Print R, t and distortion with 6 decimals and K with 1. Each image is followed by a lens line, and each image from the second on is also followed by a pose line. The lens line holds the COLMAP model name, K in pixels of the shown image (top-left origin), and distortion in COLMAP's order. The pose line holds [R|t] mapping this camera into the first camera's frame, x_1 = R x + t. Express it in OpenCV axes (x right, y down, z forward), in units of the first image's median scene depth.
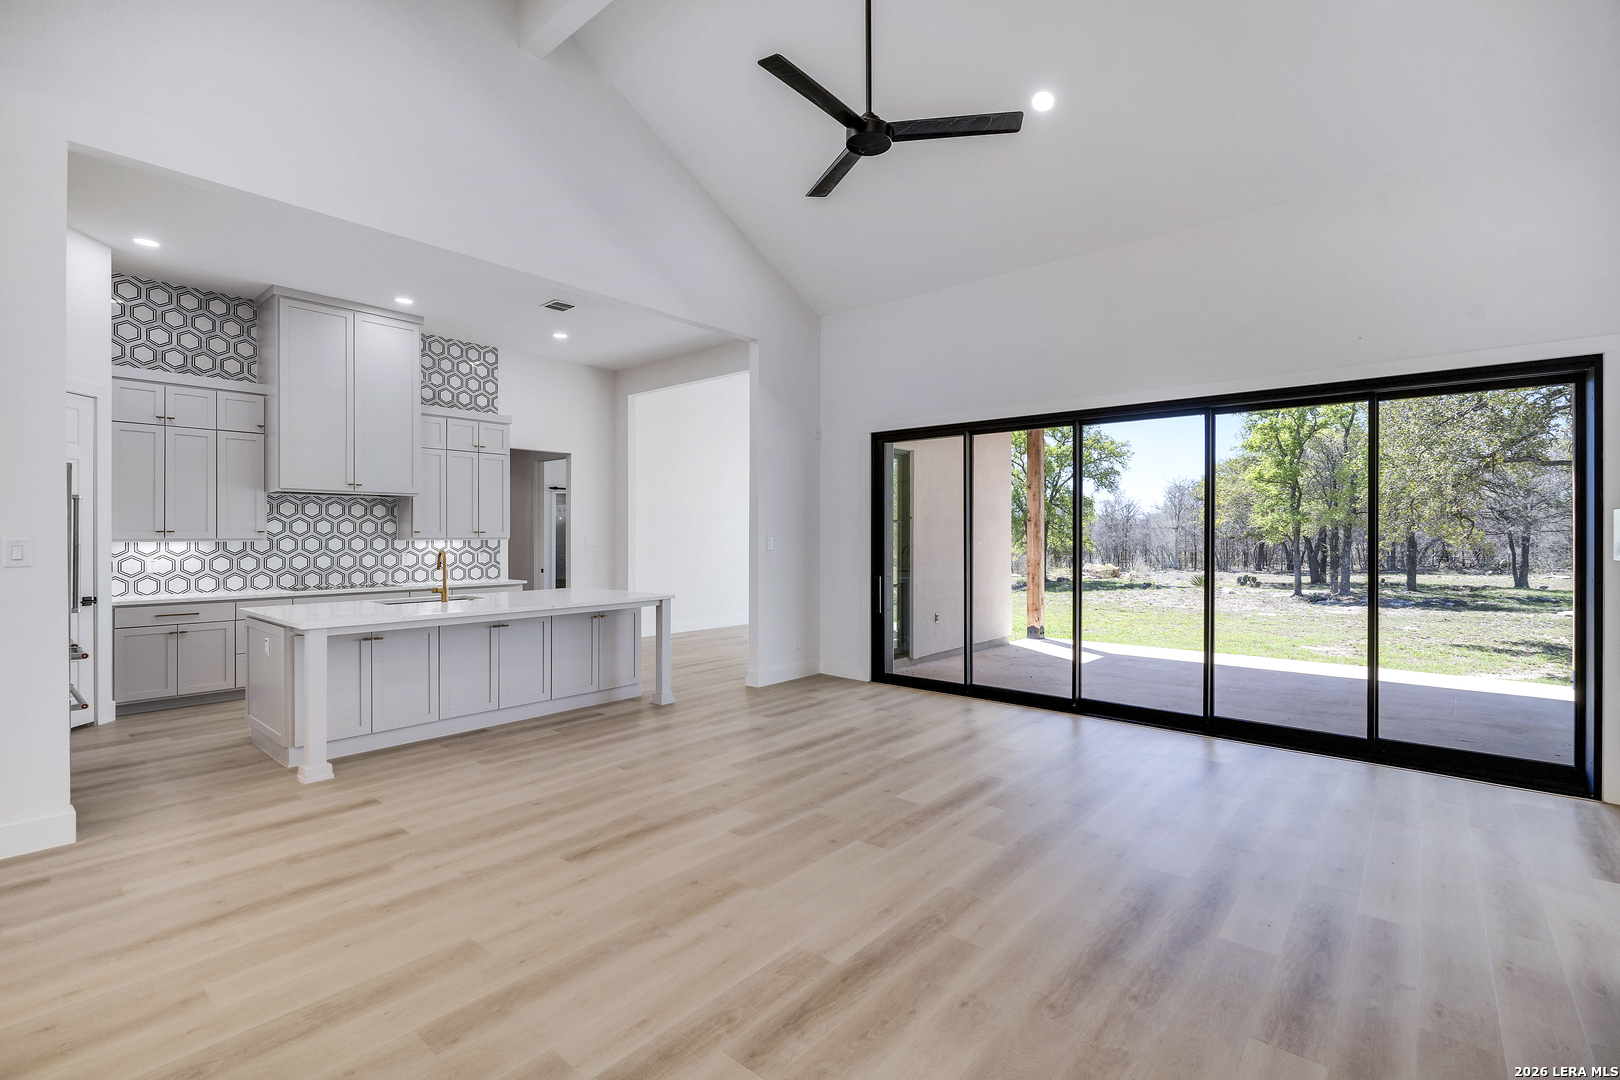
lens RADIAL K [[741.3, 0, 809.8], [0, 741.3, 537.4], [0, 0, 1]] dist [0.000223, 0.001204]
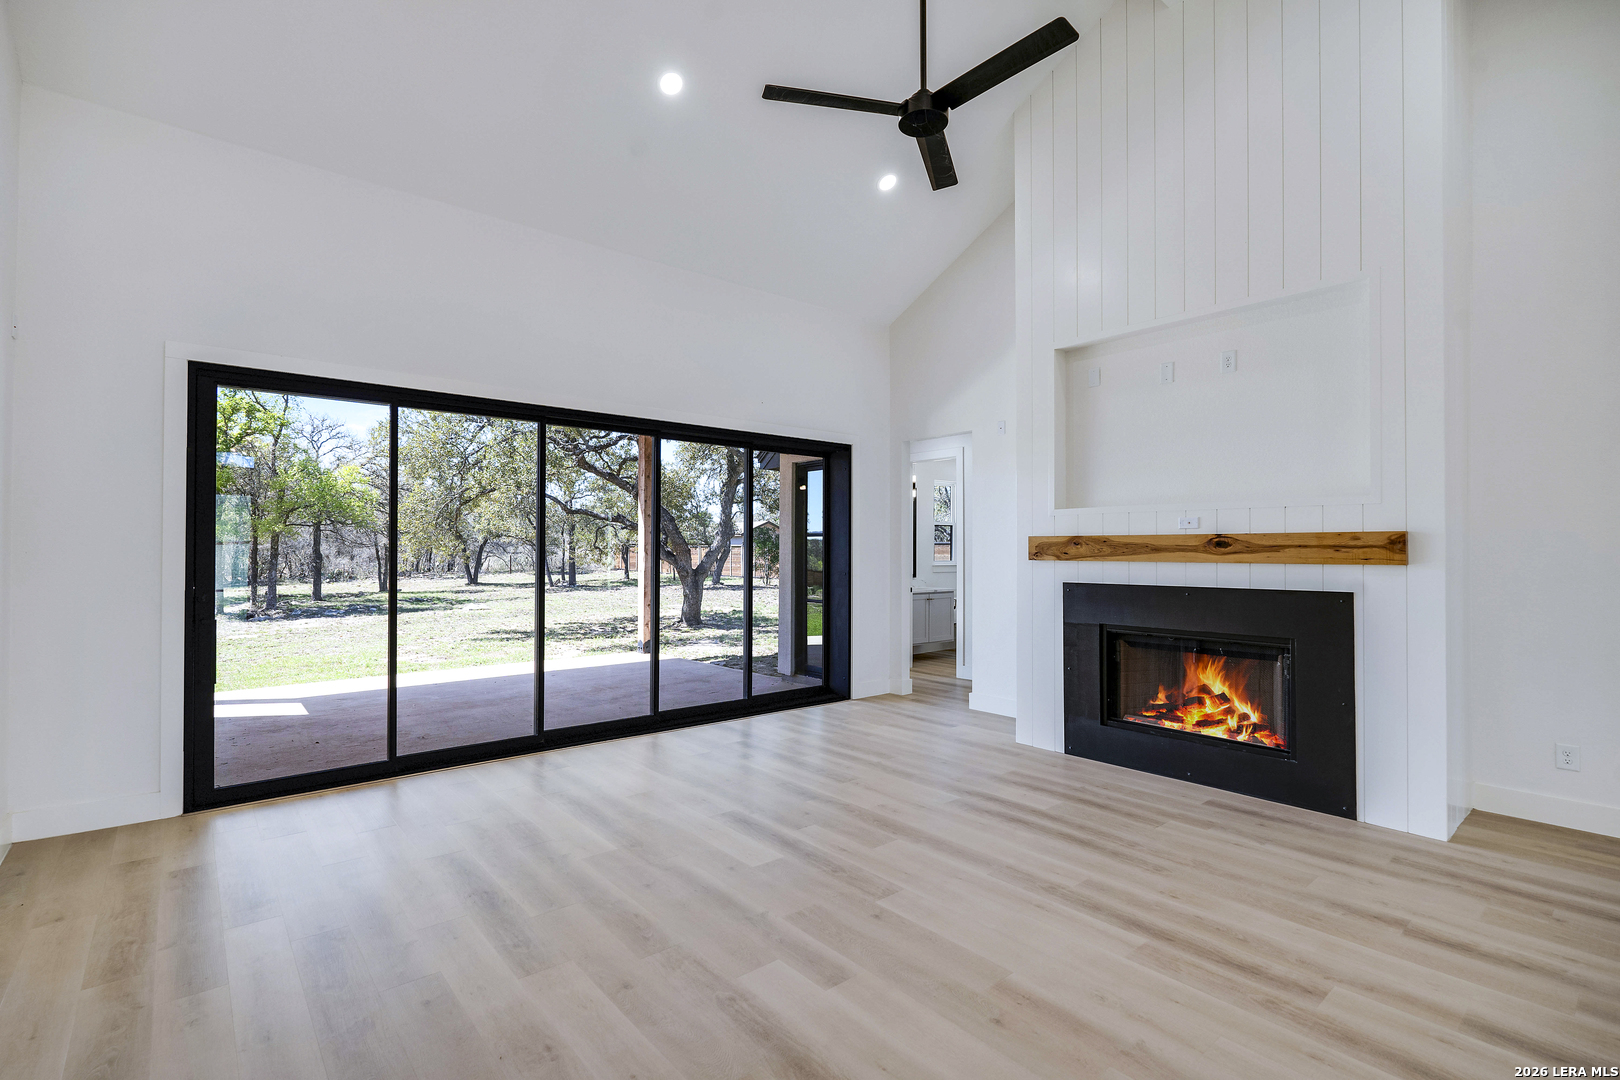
lens RADIAL K [[758.9, 0, 803.6], [0, 758.9, 542.6], [0, 0, 1]] dist [-0.002989, 0.000143]
pose [[0.156000, 0.006337, 0.987737, -0.755435], [0.002906, 0.999972, -0.006875, -0.001105], [-0.987753, 0.003943, 0.155977, 0.873297]]
